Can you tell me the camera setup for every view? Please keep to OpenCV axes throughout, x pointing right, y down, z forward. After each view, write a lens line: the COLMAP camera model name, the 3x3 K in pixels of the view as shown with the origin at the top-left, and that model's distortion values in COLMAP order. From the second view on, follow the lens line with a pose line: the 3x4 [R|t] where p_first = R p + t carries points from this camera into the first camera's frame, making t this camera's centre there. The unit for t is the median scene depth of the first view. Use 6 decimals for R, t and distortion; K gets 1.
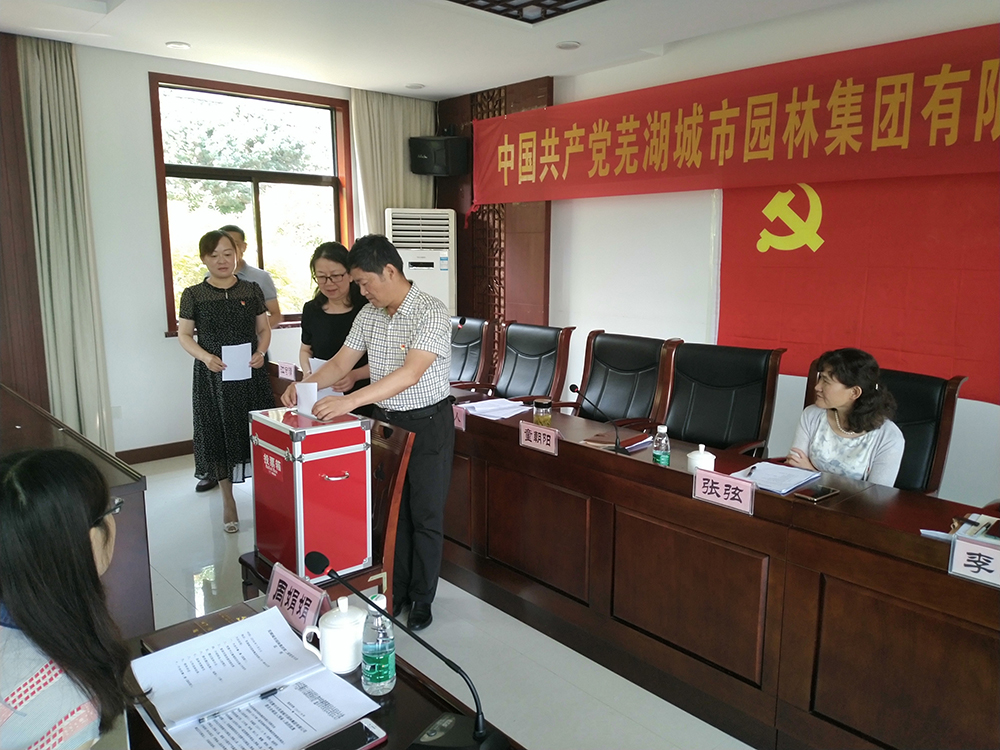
lens RADIAL K [[755.6, 0, 500.0], [0, 755.6, 375.0], [0, 0, 1]] dist [0.098285, -0.163982]
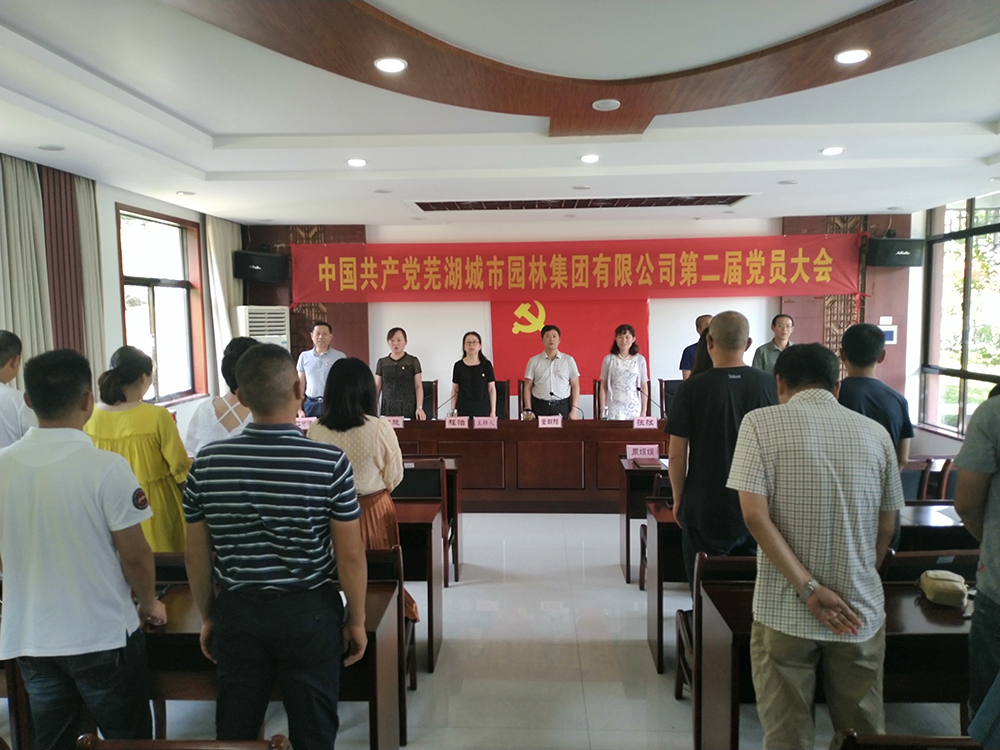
lens RADIAL K [[755.6, 0, 500.0], [0, 755.6, 375.0], [0, 0, 1]] dist [0.098285, -0.163982]
pose [[0.705039, -0.068583, 0.705845, -0.965907], [0.128020, 0.991269, -0.031558, -0.001538], [-0.697518, 0.112612, 0.707663, -0.291486]]
